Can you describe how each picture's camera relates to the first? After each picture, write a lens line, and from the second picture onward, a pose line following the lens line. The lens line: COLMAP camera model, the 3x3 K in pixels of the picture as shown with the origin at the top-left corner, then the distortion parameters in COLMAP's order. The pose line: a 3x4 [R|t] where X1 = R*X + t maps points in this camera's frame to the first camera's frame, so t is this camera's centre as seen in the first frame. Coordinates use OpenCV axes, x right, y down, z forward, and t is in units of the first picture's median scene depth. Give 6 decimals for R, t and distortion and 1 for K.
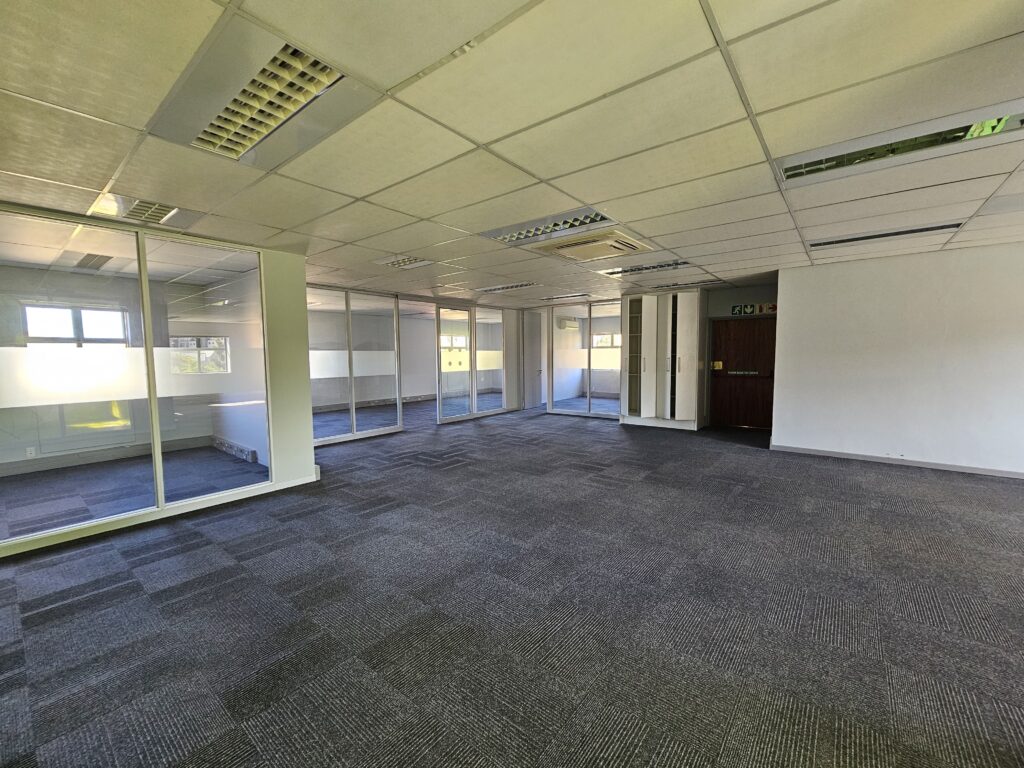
lens RADIAL K [[421.2, 0, 508.8], [0, 421.2, 381.5], [0, 0, 1]] dist [0.000575, 0.000553]
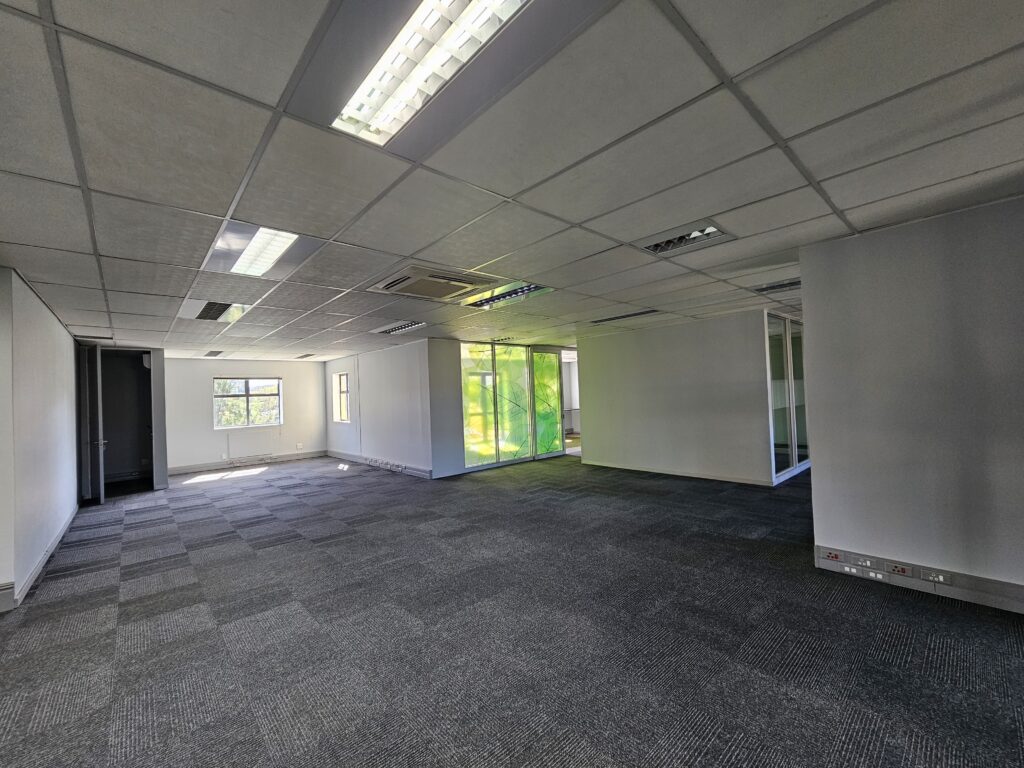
lens RADIAL K [[421.2, 0, 508.3], [0, 421.2, 387.5], [0, 0, 1]] dist [0.000575, 0.000553]
pose [[-0.983303, 0.065687, 0.169710, -0.099291], [0.075095, 0.995941, 0.049616, -0.109539], [-0.165762, 0.061532, -0.984244, 1.585553]]
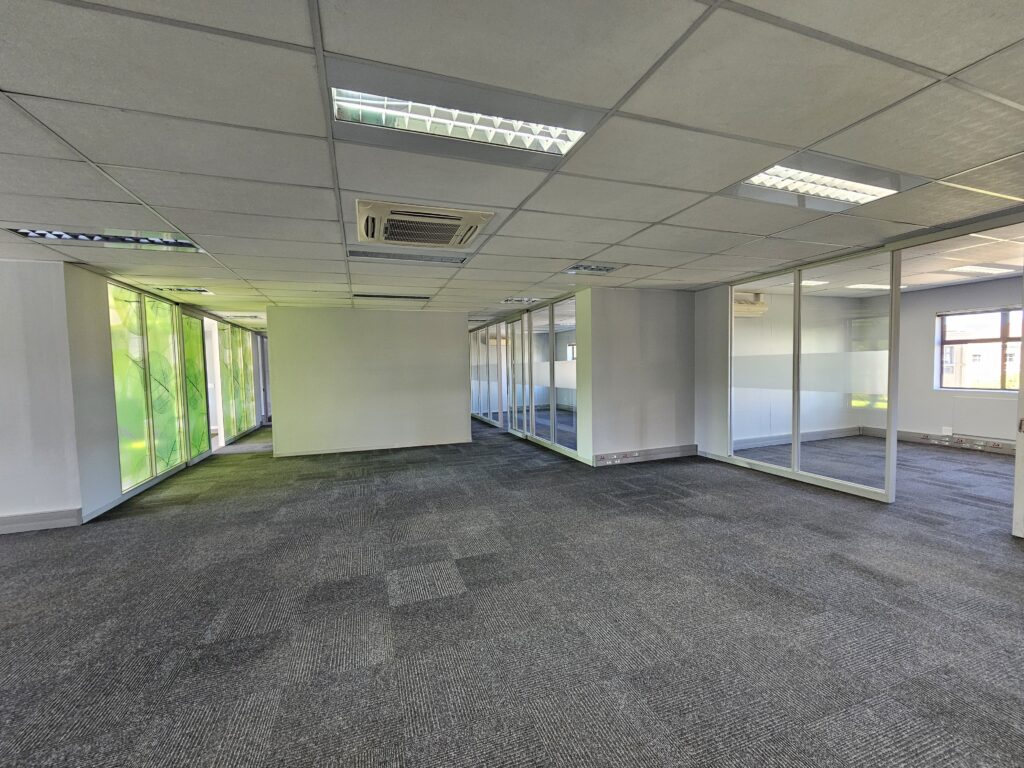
lens RADIAL K [[421.2, 0, 508.0], [0, 421.2, 386.6], [0, 0, 1]] dist [0.000575, 0.000553]
pose [[-0.524855, 0.066491, -0.848591, 0.641893], [-0.032460, 0.994656, 0.098012, -0.099044], [0.850572, 0.078988, -0.519892, 1.288831]]
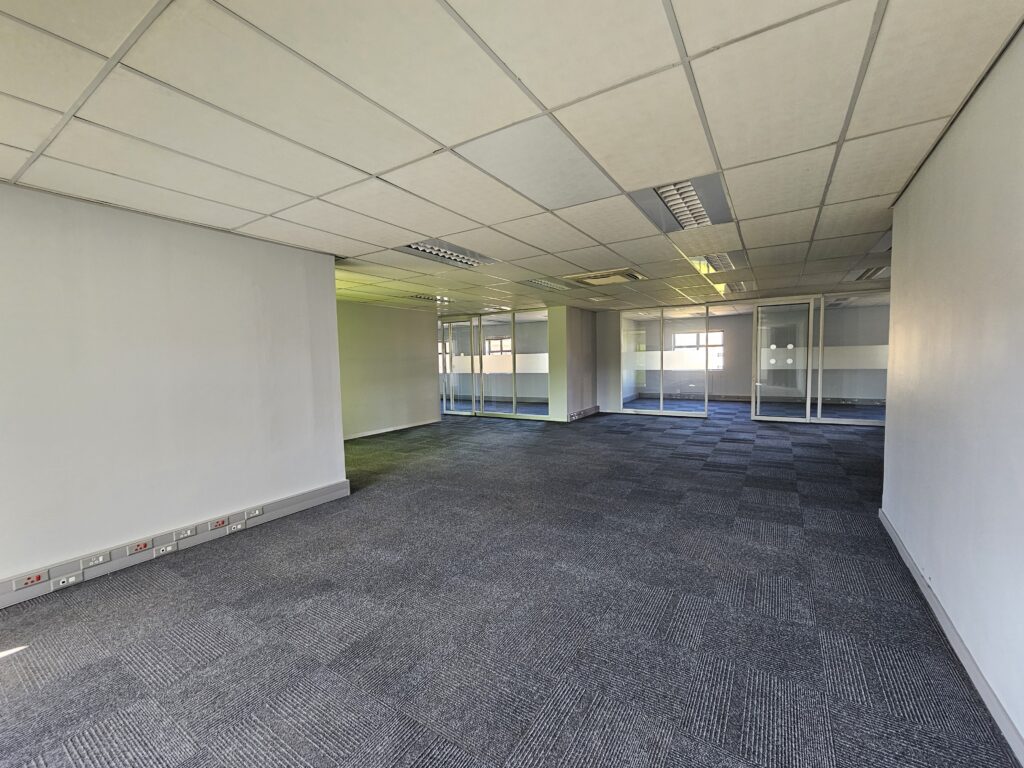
lens RADIAL K [[421.2, 0, 508.7], [0, 421.2, 383.4], [0, 0, 1]] dist [0.000575, 0.000553]
pose [[0.102935, 0.074153, -0.991920, 1.291792], [-0.052985, 0.996210, 0.068975, -0.050710], [0.993276, 0.045457, 0.106474, 0.462725]]
